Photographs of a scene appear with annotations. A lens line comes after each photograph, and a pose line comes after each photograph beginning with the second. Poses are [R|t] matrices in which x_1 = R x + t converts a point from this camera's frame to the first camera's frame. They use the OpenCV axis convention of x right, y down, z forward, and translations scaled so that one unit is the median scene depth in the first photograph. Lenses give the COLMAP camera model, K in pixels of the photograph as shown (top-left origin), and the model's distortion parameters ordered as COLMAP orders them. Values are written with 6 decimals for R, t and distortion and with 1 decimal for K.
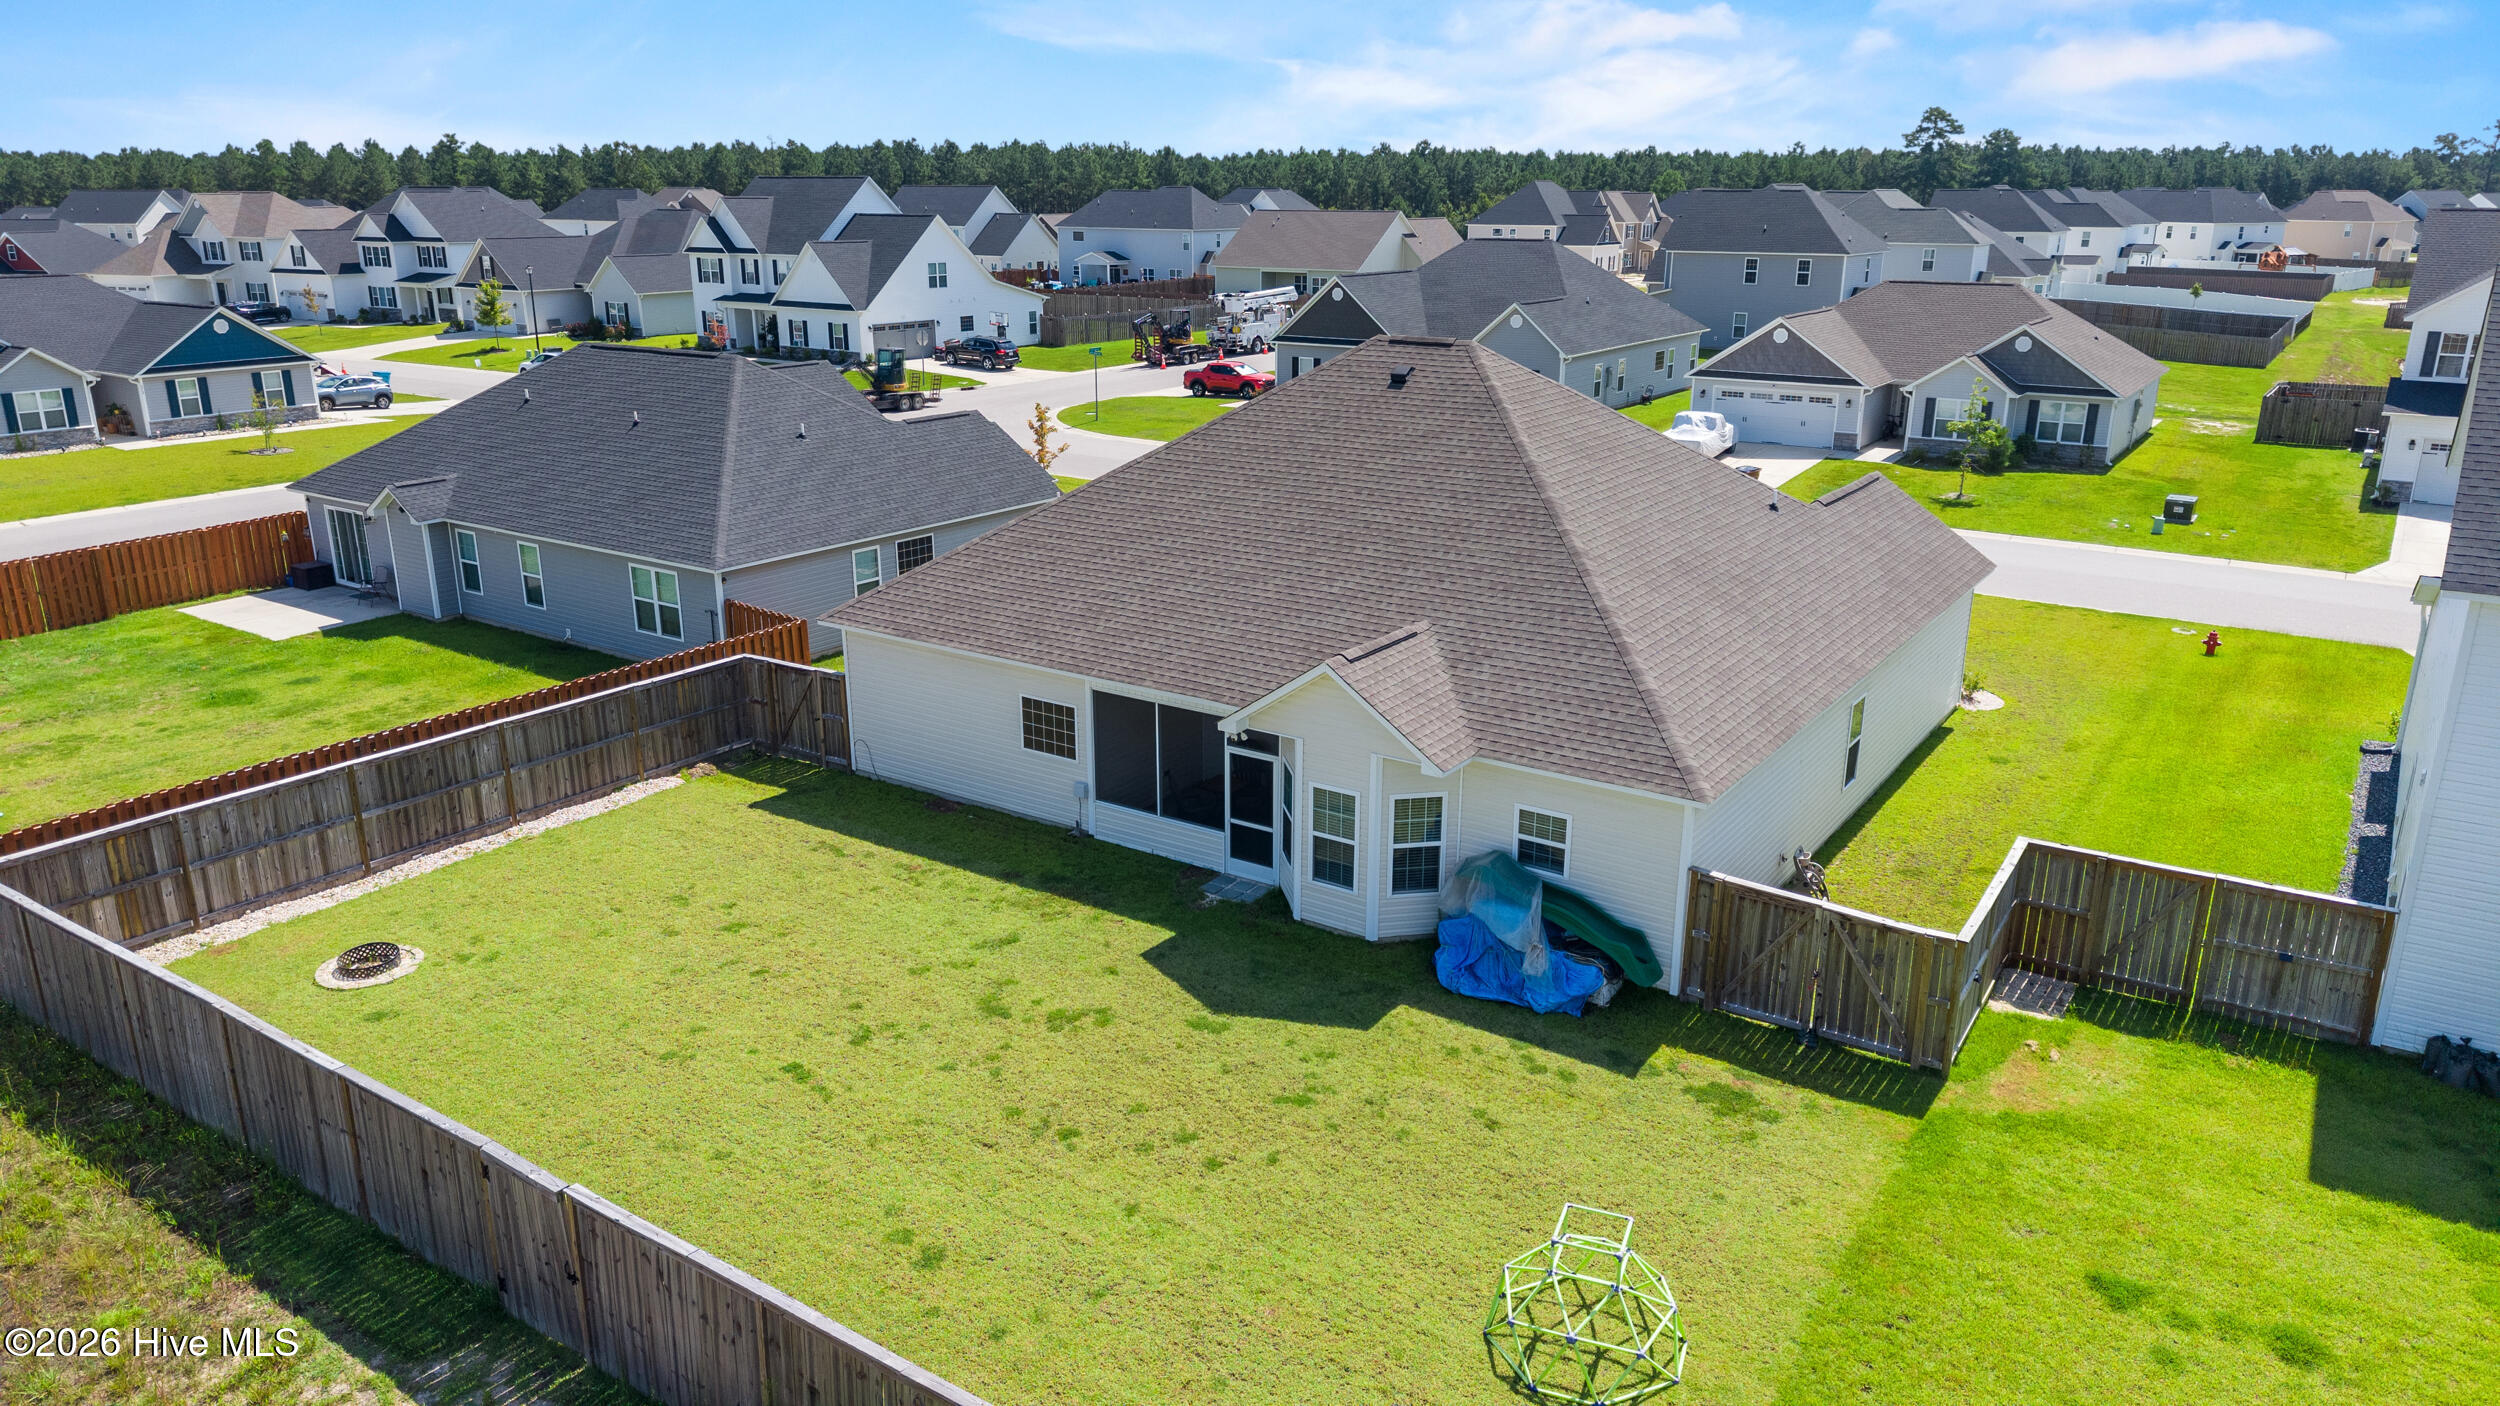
lens RADIAL K [[1681.9, 0, 1250.0], [0, 1681.9, 703.0], [0, 0, 1]] dist [0.042679, -0.051320]
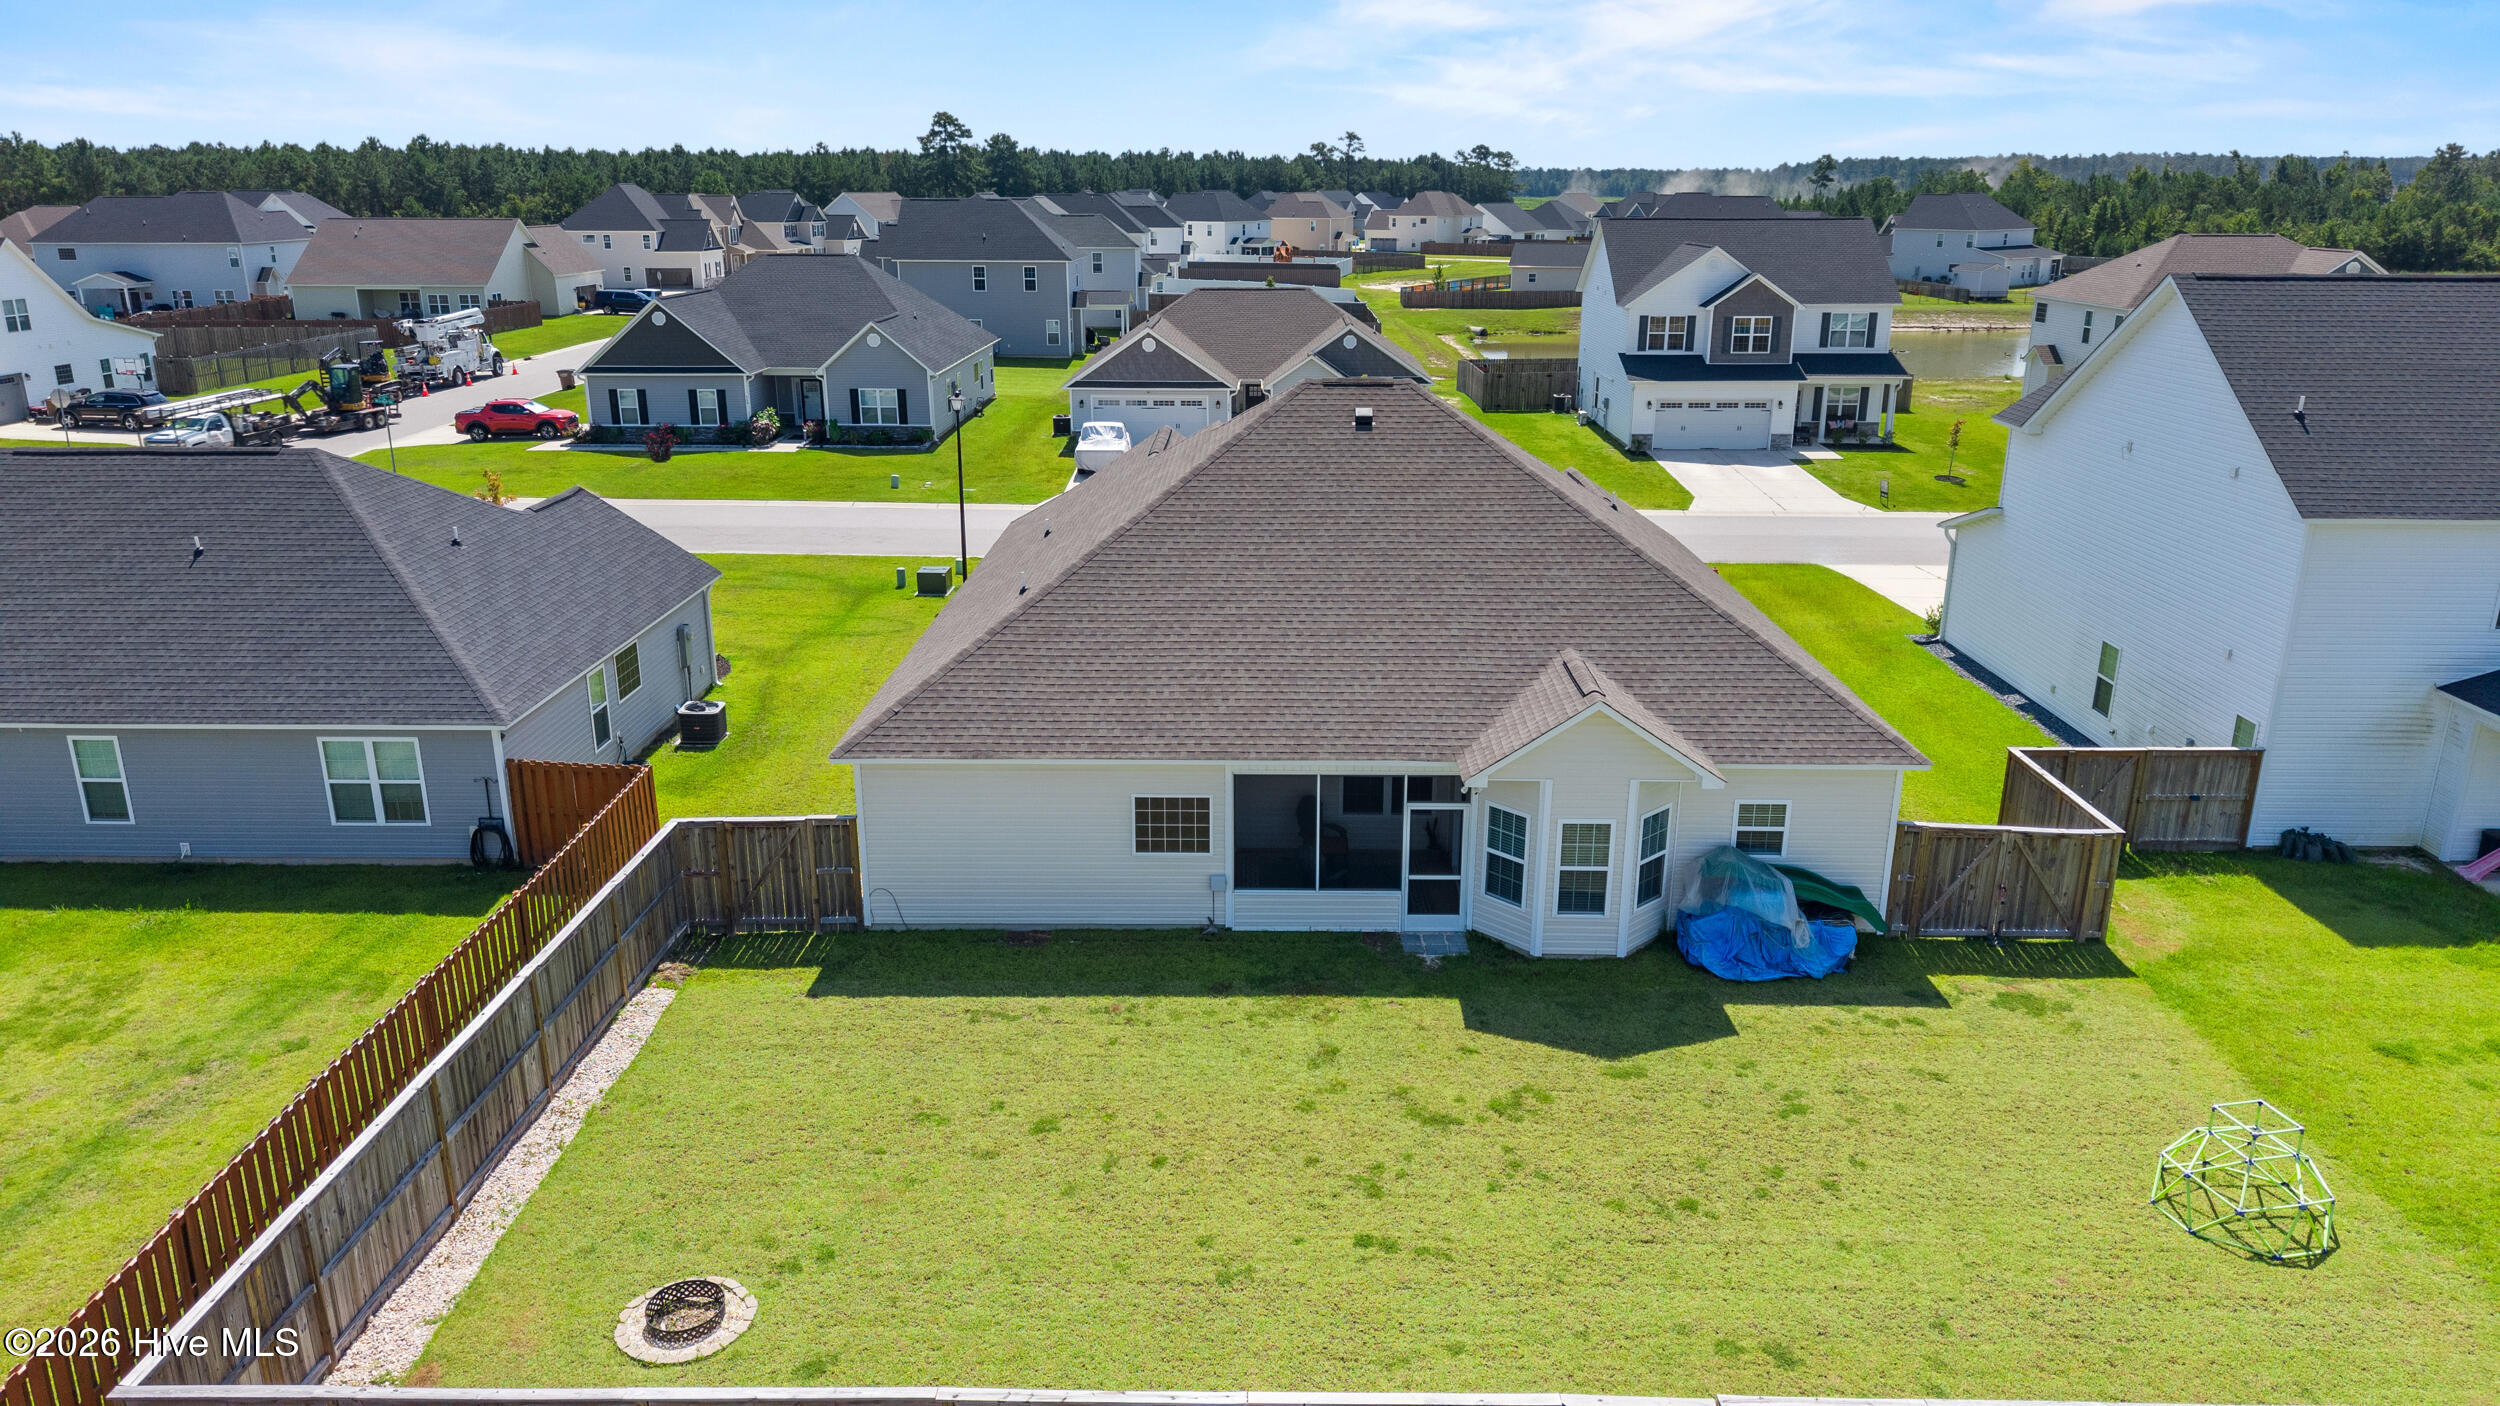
lens RADIAL K [[1681.9, 0, 1250.0], [0, 1681.9, 703.0], [0, 0, 1]] dist [0.042679, -0.051320]
pose [[0.831445, -0.165448, 0.530401, -0.578278], [0.164131, 0.985170, 0.050017, -0.092840], [-0.530810, 0.045469, 0.846270, 0.201489]]
